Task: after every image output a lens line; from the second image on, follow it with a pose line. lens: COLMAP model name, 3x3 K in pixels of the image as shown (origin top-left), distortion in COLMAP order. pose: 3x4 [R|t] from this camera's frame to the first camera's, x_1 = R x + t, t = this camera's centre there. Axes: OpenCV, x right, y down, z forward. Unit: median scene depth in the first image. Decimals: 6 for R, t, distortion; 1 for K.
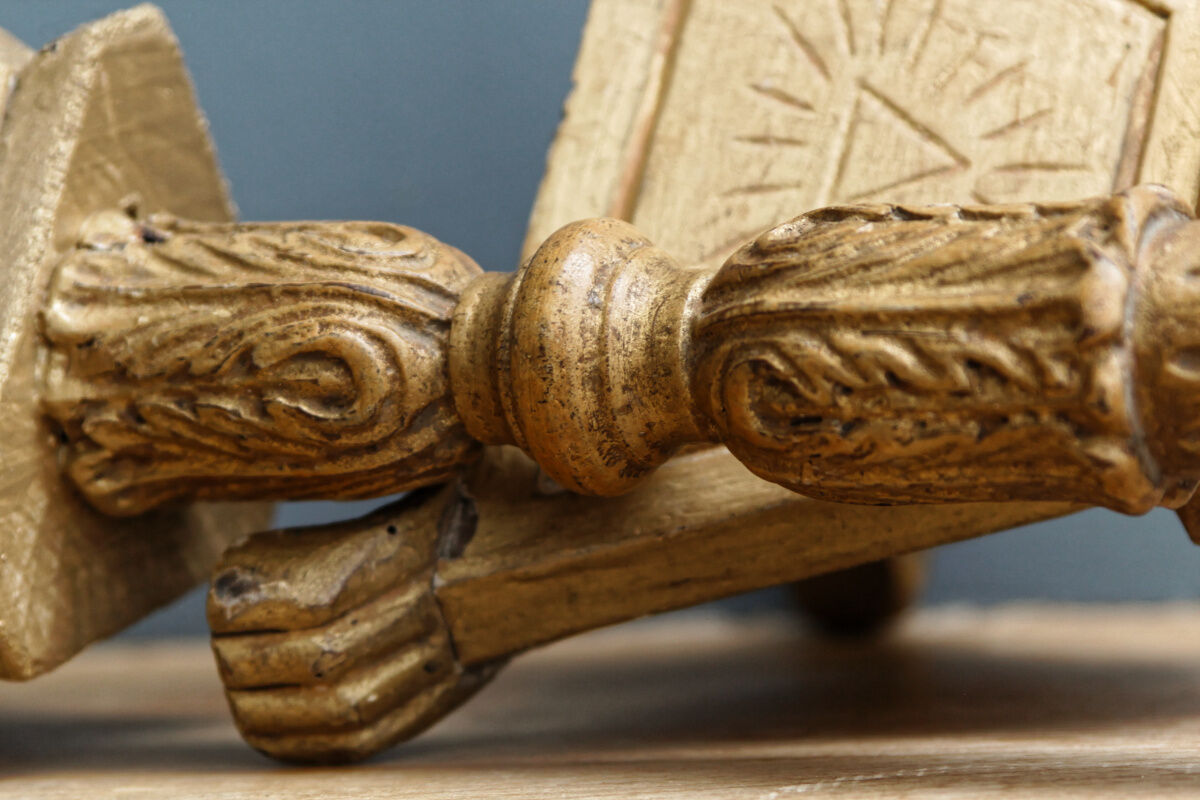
lens RADIAL K [[4554.4, 0, 600.0], [0, 4554.4, 400.0], [0, 0, 1]] dist [0.021439, -1.404645]
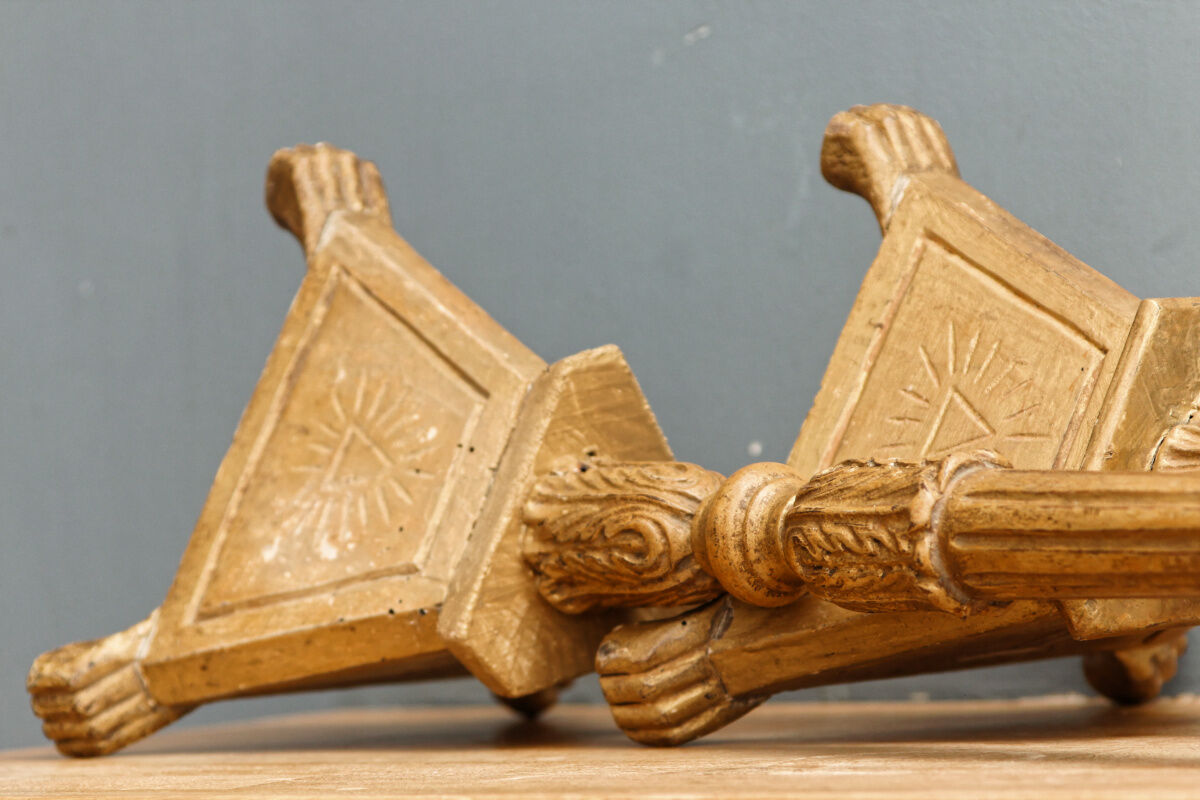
lens RADIAL K [[4554.4, 0, 600.0], [0, 4554.4, 400.0], [0, 0, 1]] dist [0.021439, -1.404645]
pose [[0.920623, 0.003059, -0.390441, 0.670973], [-0.017874, 0.999251, -0.034317, 0.001096], [0.390044, 0.038572, 0.919988, -0.782704]]
